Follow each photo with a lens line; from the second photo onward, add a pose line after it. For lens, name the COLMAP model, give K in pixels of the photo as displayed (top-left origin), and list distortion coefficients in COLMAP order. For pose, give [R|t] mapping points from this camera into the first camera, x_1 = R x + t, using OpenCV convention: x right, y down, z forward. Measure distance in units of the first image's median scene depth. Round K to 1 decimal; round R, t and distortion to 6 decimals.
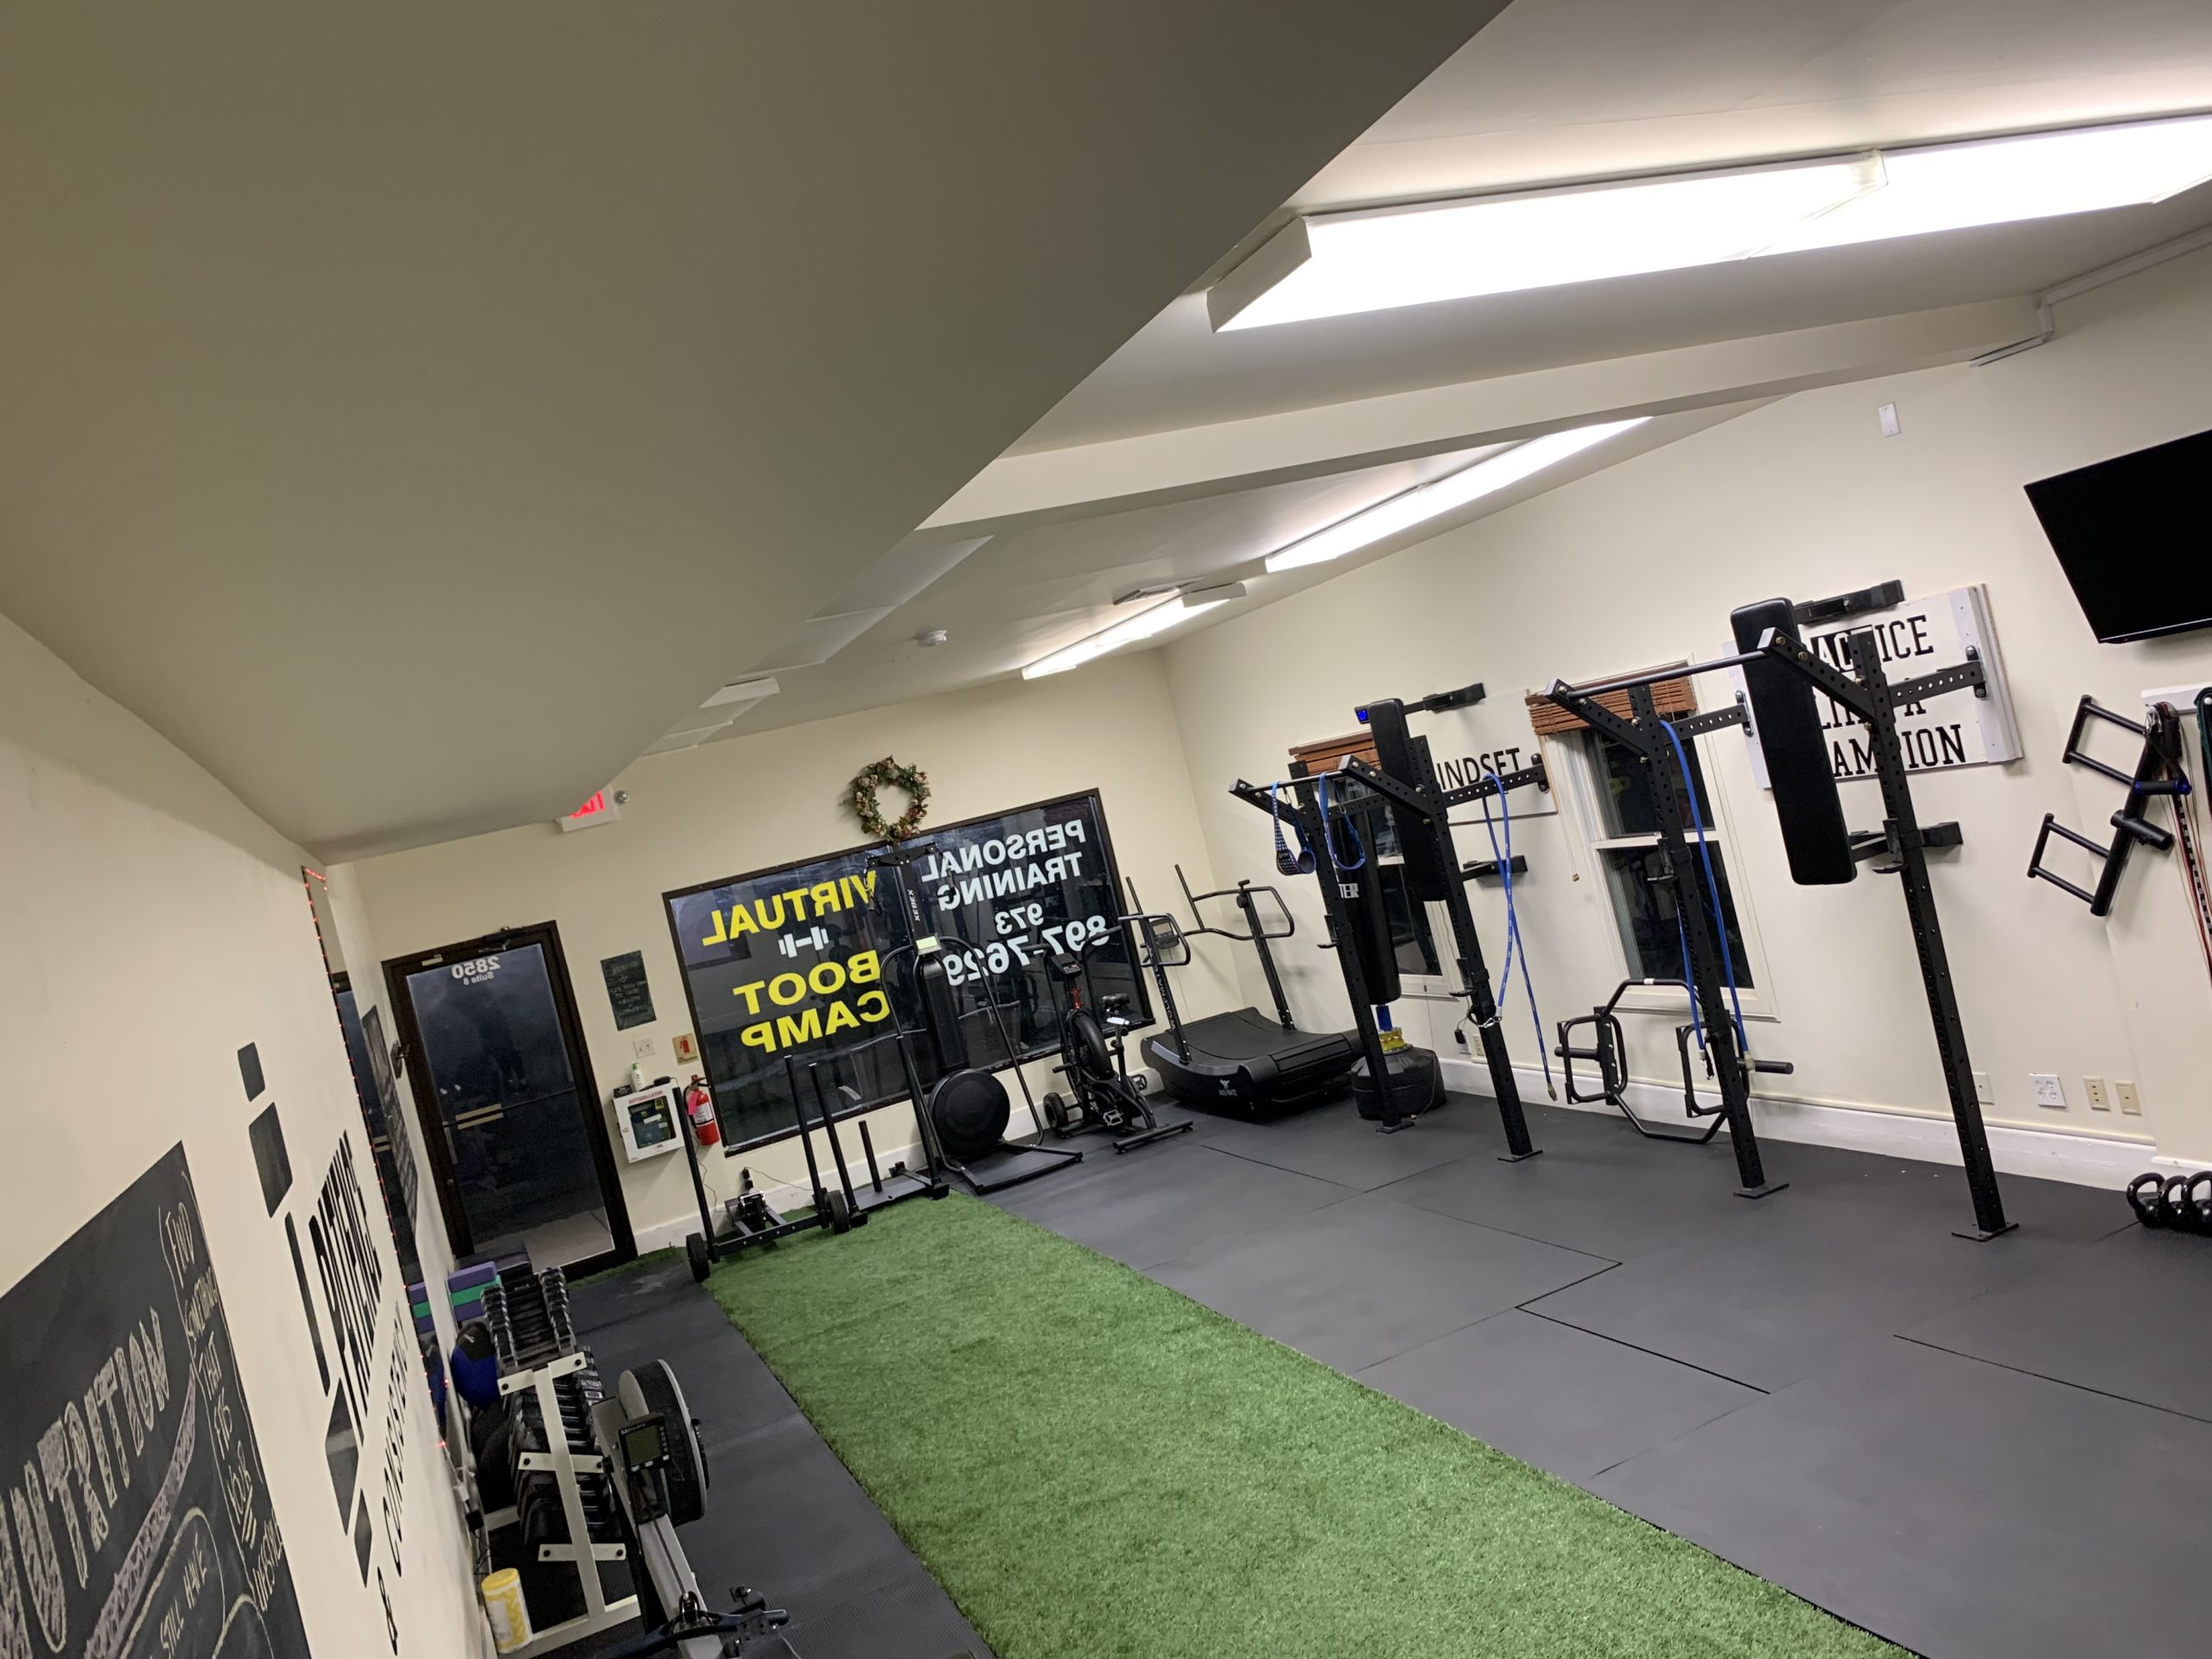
lens RADIAL K [[1682.7, 0, 1120.0], [0, 1682.7, 840.5], [0, 0, 1]] dist [0.201687, -0.338739]
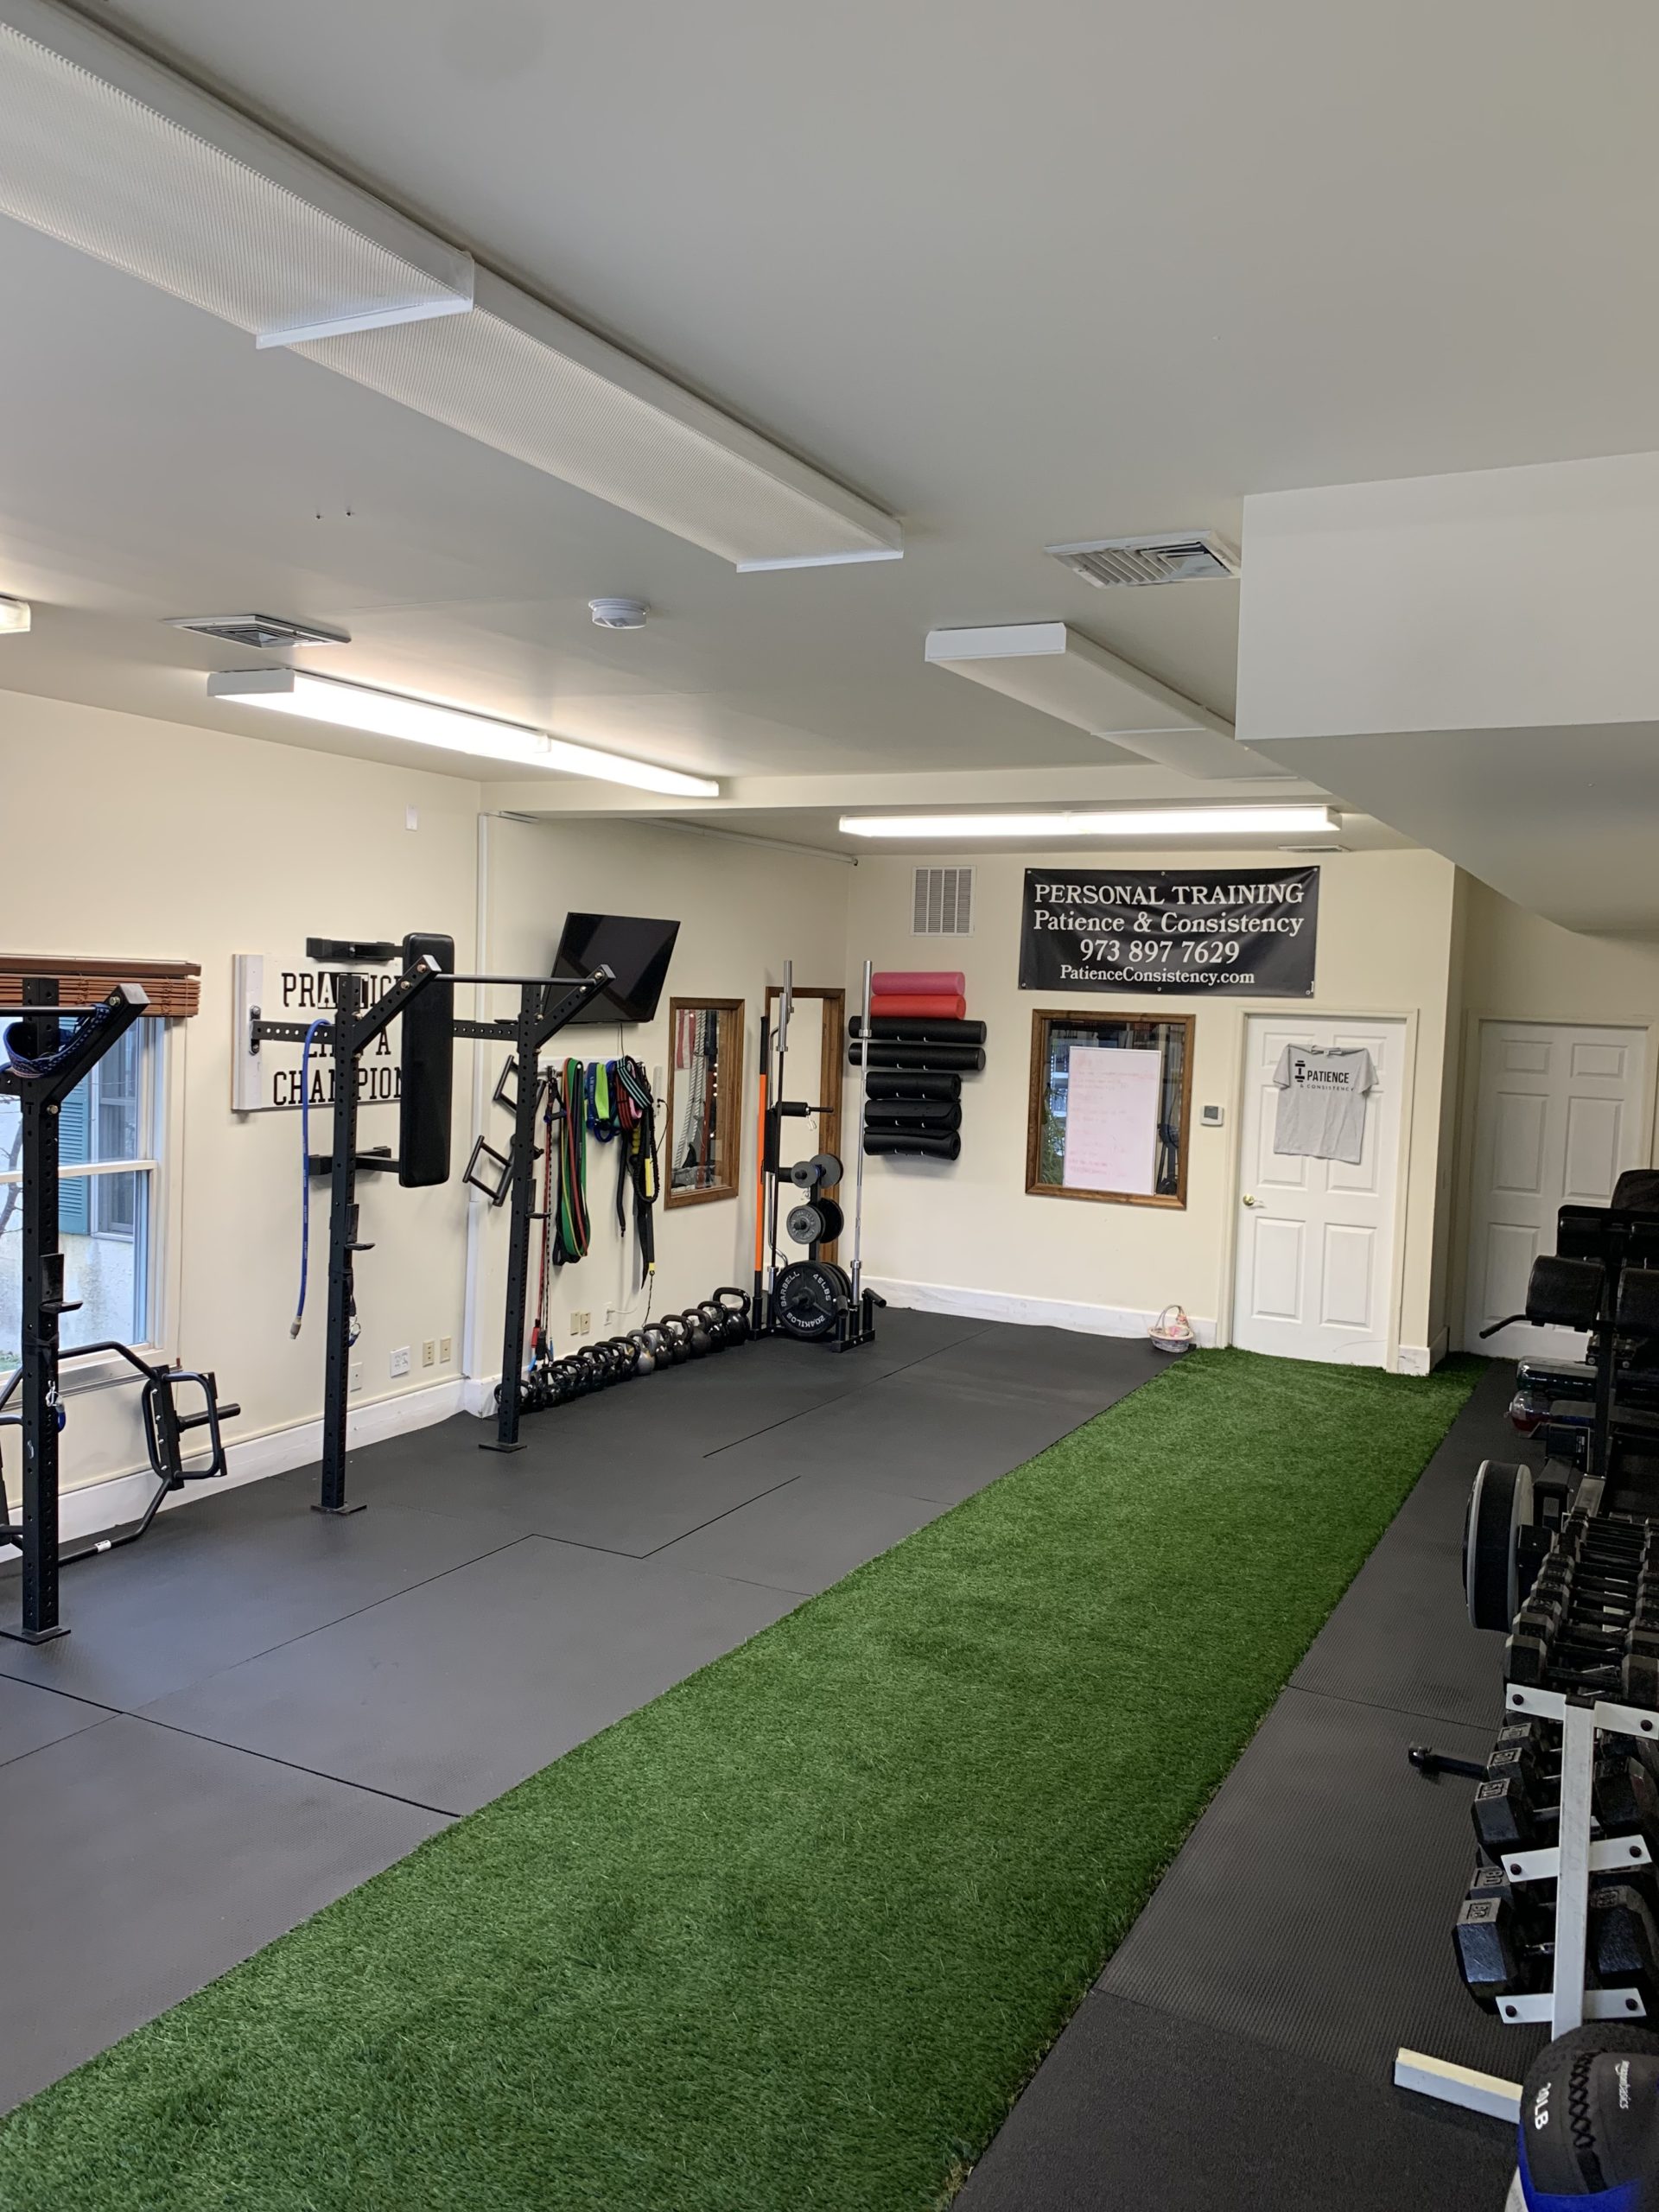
lens RADIAL K [[1682.7, 0, 829.5], [0, 1682.7, 1106.0], [0, 0, 1]] dist [0.201687, -0.338739]
pose [[-0.623661, 0.147159, 0.767718, -0.469082], [0.137027, 0.987494, -0.077972, 0.071593], [-0.769591, 0.056570, -0.636026, 1.109326]]
